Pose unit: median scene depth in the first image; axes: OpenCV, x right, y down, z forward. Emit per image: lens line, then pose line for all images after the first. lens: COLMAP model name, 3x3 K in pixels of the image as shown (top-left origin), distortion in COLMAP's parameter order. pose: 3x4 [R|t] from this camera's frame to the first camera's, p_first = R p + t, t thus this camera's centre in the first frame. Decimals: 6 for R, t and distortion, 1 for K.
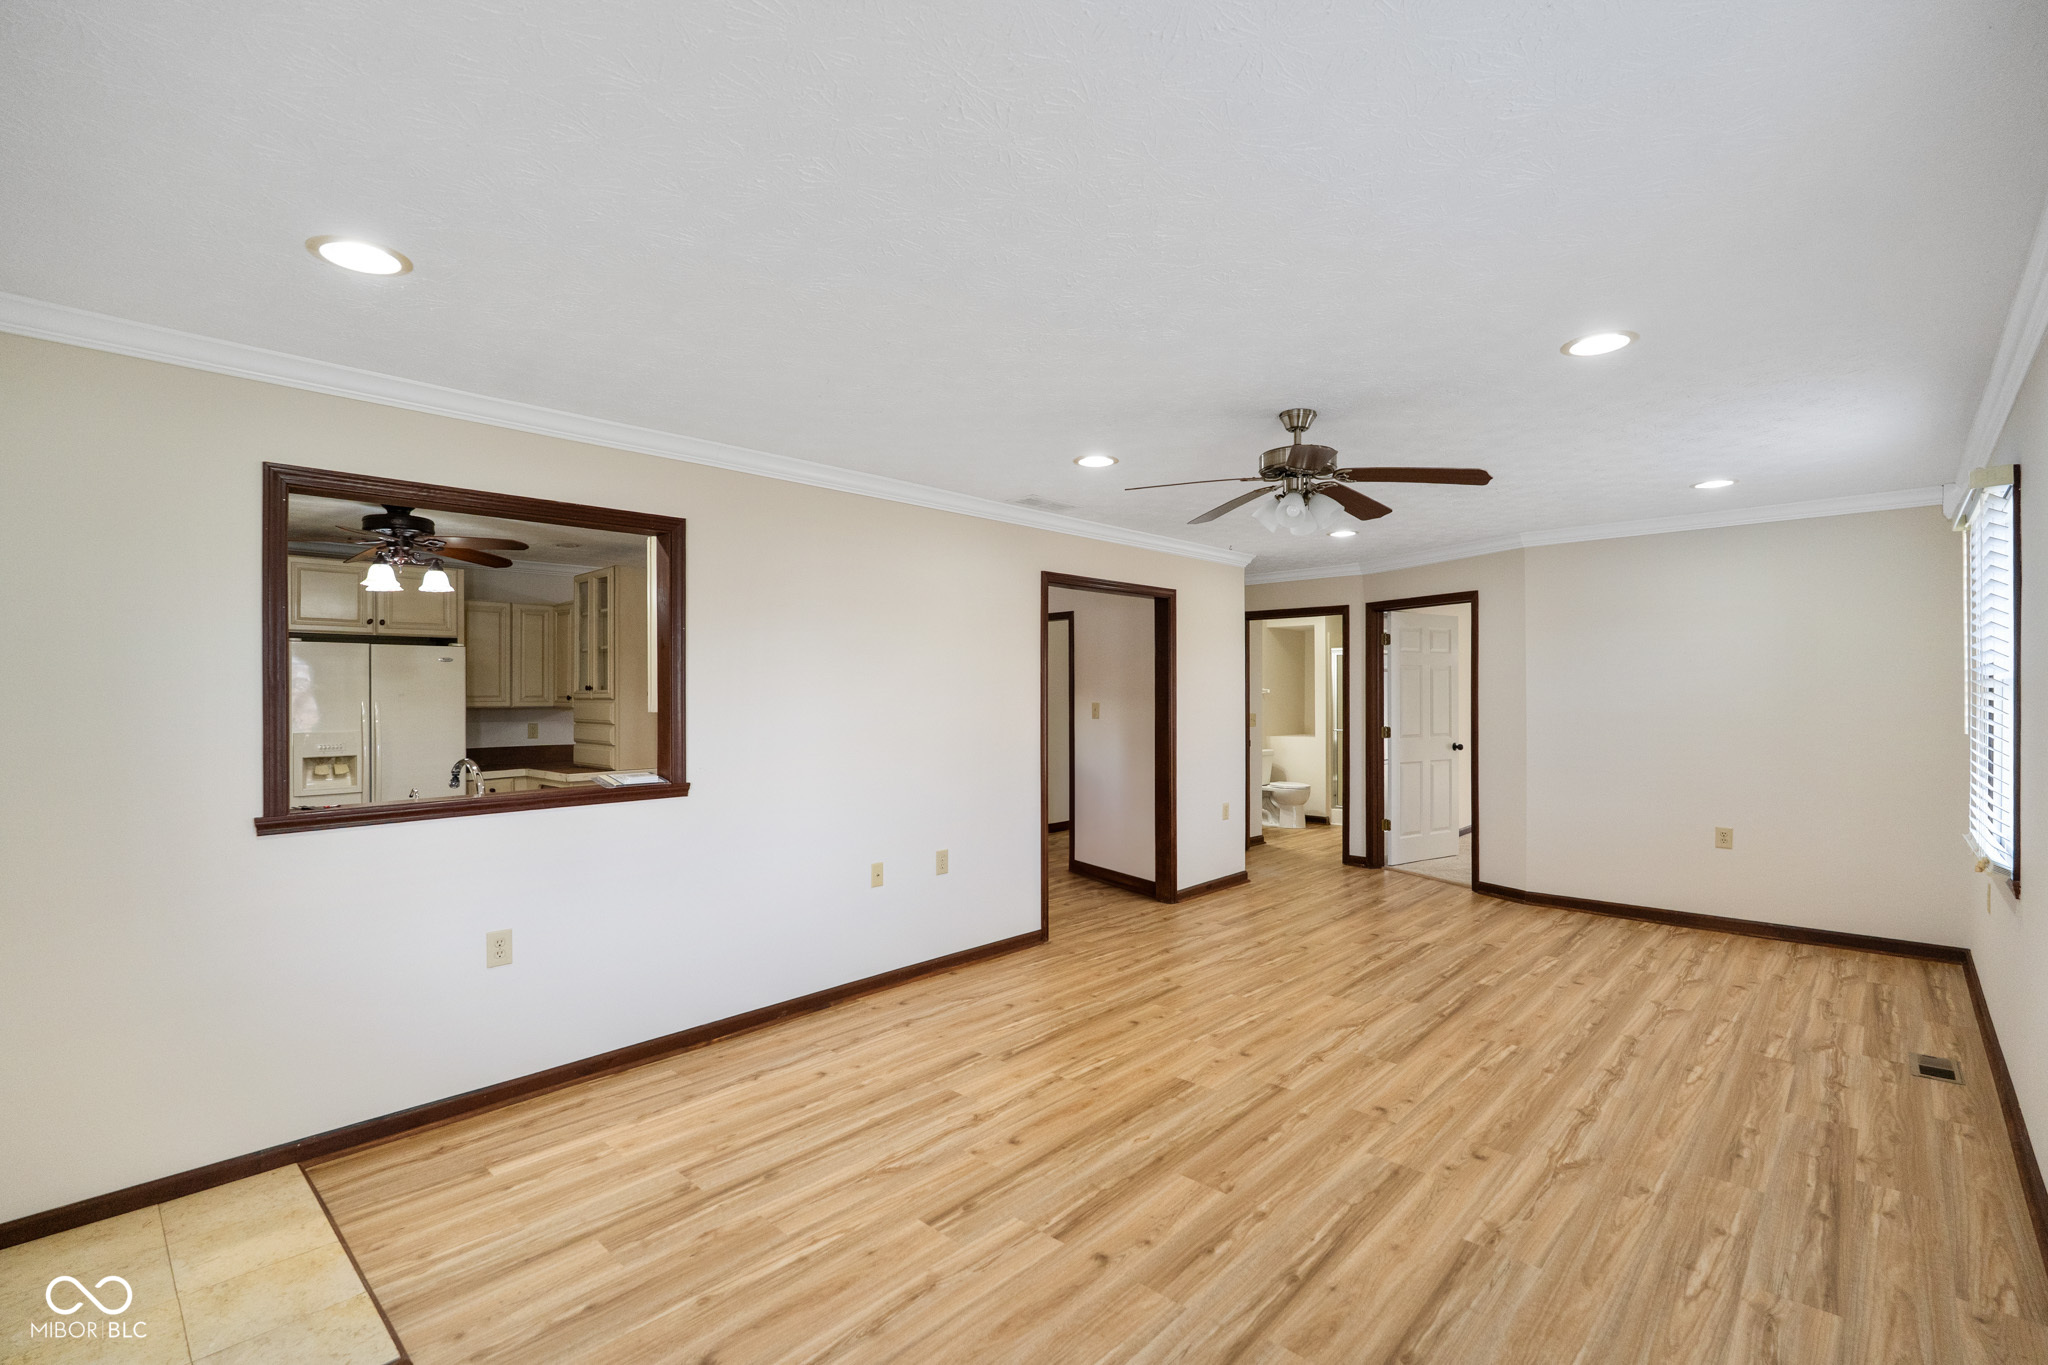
lens RADIAL K [[915.0, 0, 1027.4], [0, 915.0, 686.2], [0, 0, 1]] dist [0.001003, 0.000078]
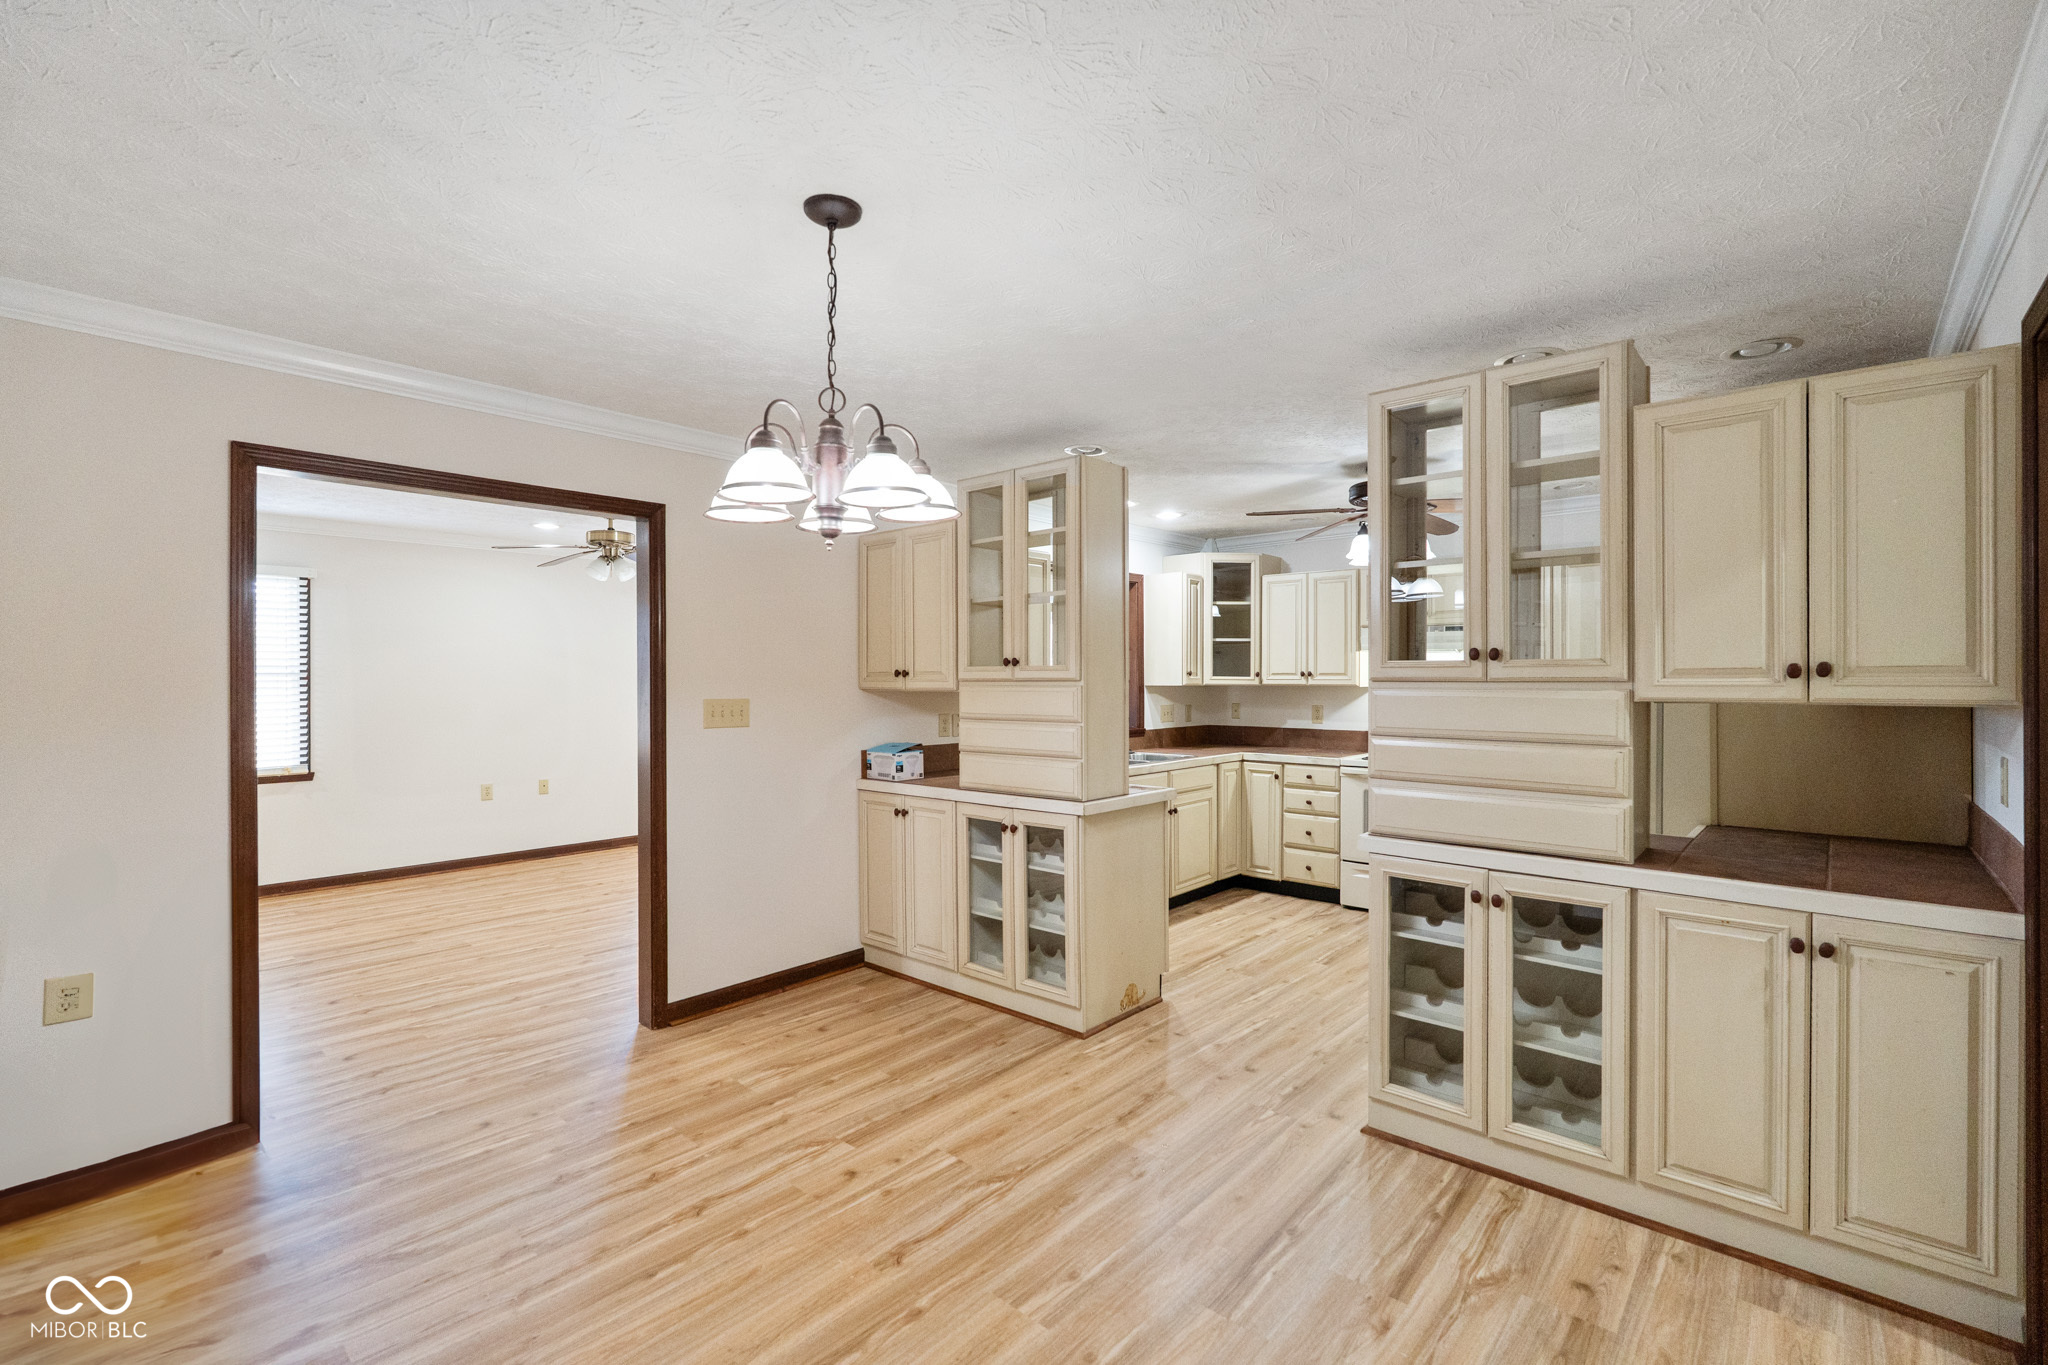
lens RADIAL K [[907.7, 0, 1020.7], [0, 907.7, 688.3], [0, 0, 1]] dist [0.001379, 0.000074]
pose [[-0.999653, 0.007930, -0.025110, -0.407265], [0.007896, 0.999968, 0.001445, 0.028950], [0.025121, 0.001246, -0.999684, 2.696837]]
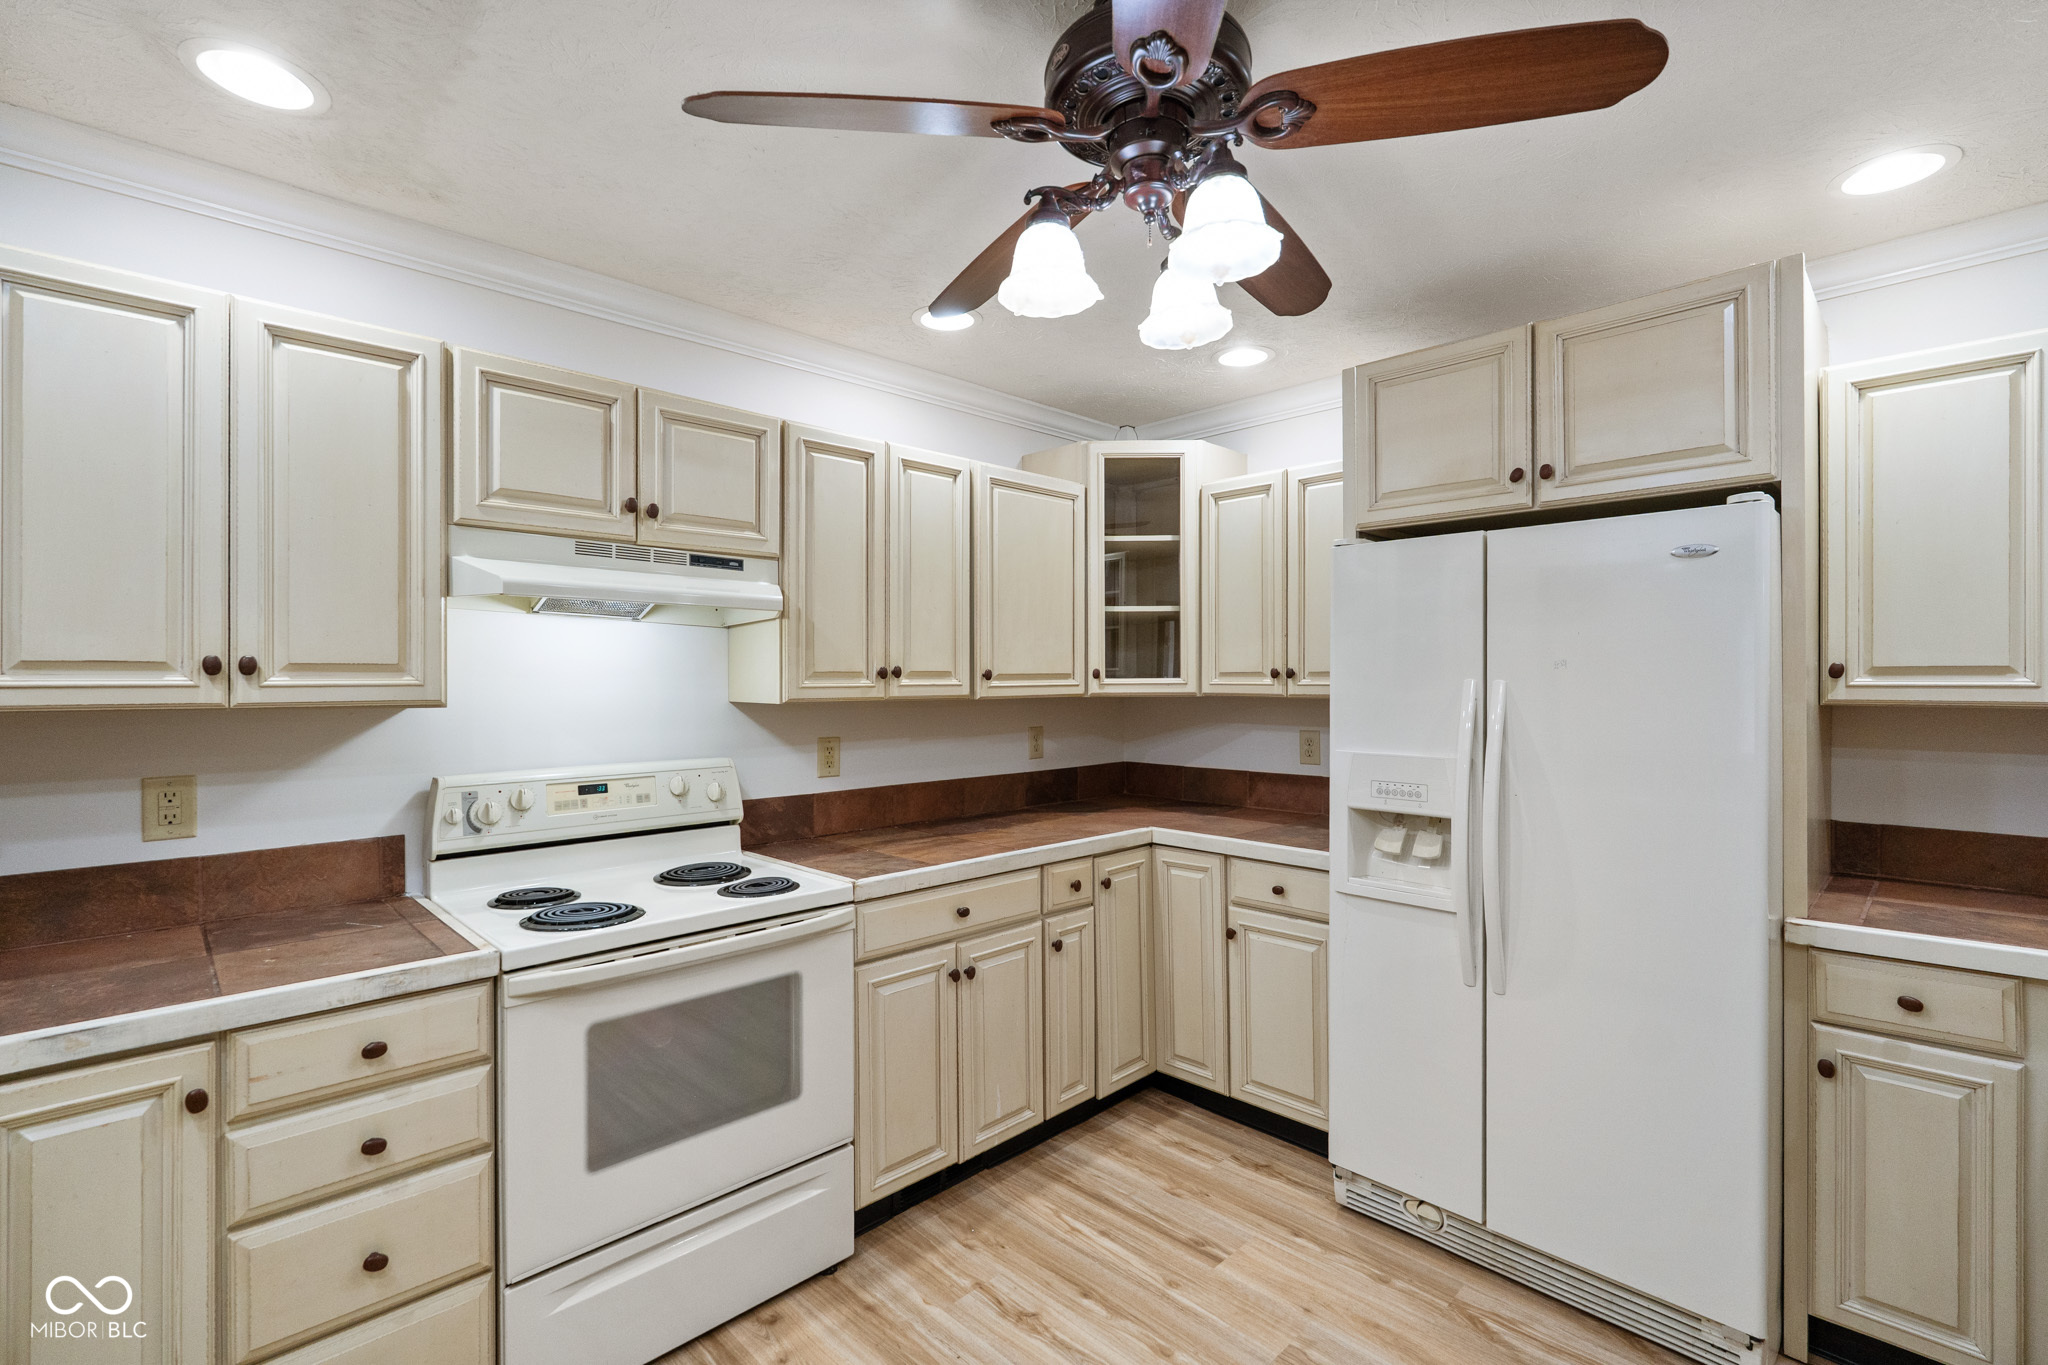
lens RADIAL K [[920.8, 0, 1026.2], [0, 920.8, 678.6], [0, 0, 1]] dist [-0.000331, -0.000084]
pose [[-0.037770, 0.006290, -0.999267, -0.540797], [0.013663, 0.999890, 0.005777, 0.017274], [0.999193, -0.013435, -0.037852, 1.366565]]
